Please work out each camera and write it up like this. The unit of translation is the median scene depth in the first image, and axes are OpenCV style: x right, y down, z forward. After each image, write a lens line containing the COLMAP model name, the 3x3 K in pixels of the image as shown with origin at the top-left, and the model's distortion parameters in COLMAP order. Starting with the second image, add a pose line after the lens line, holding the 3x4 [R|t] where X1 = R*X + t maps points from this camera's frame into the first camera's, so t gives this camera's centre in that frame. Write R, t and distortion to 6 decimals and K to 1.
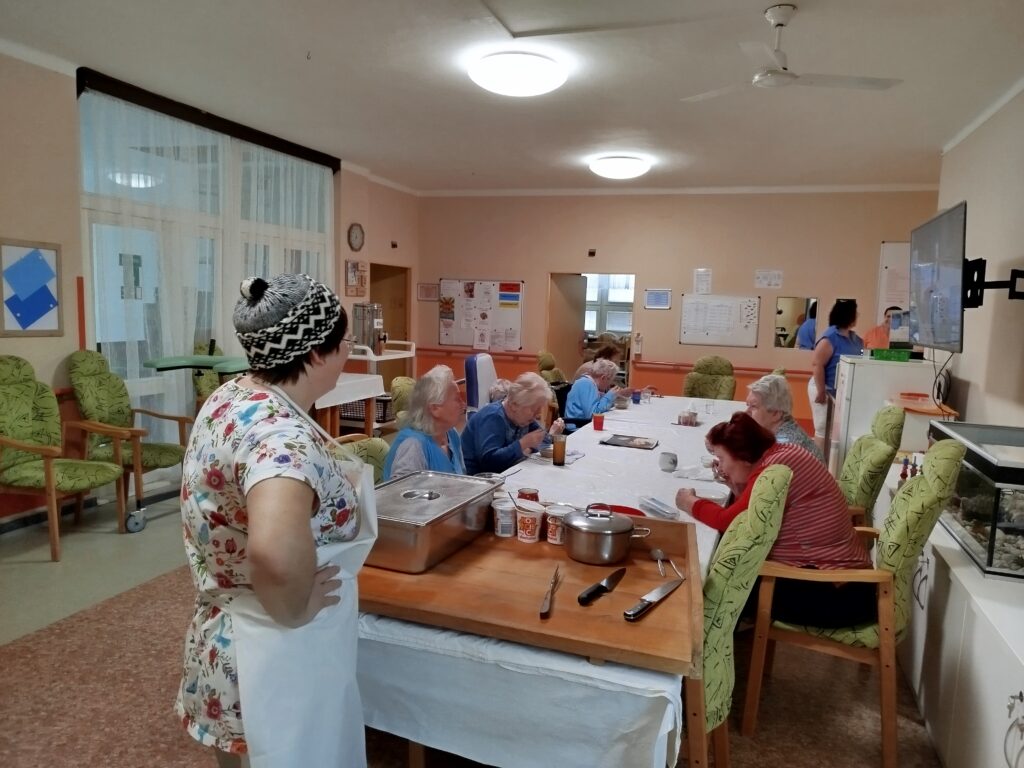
lens RADIAL K [[718.7, 0, 504.8], [0, 718.7, 403.3], [0, 0, 1]] dist [-0.008640, -0.005841]
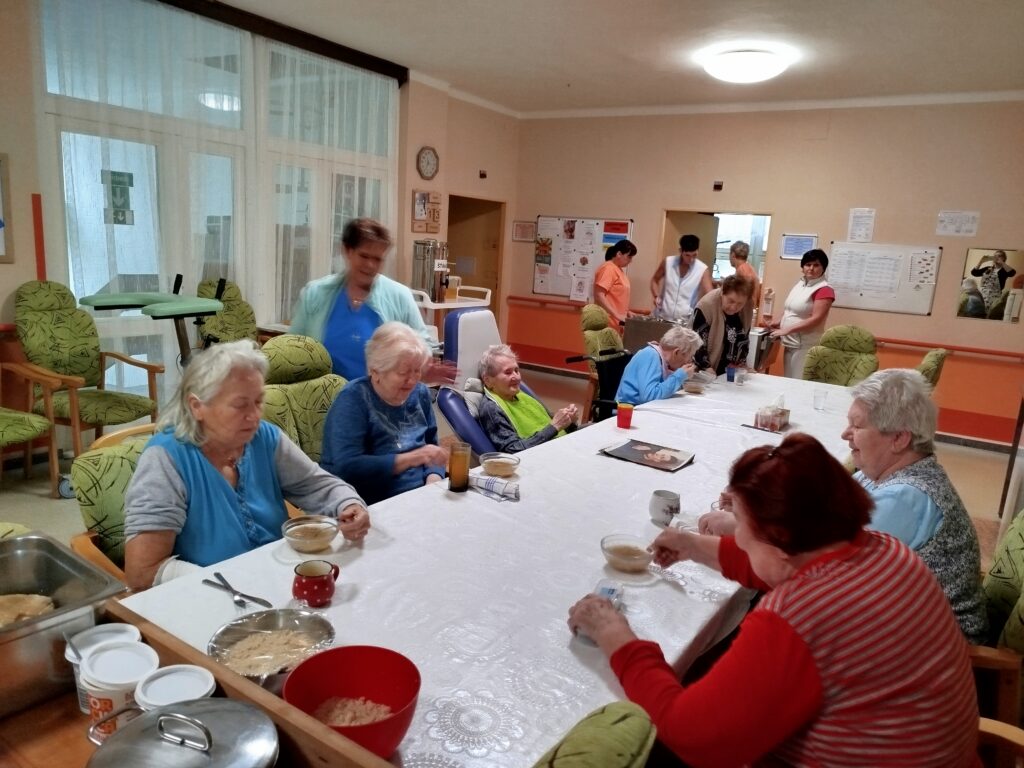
lens RADIAL K [[719.3, 0, 512.0], [0, 719.3, 384.0], [0, 0, 1]] dist [0.000114, 0.008526]
pose [[0.971922, 0.073203, -0.223627, 0.102129], [-0.062830, 0.996607, 0.053165, -0.019812], [0.226760, -0.037621, 0.973224, 0.174015]]
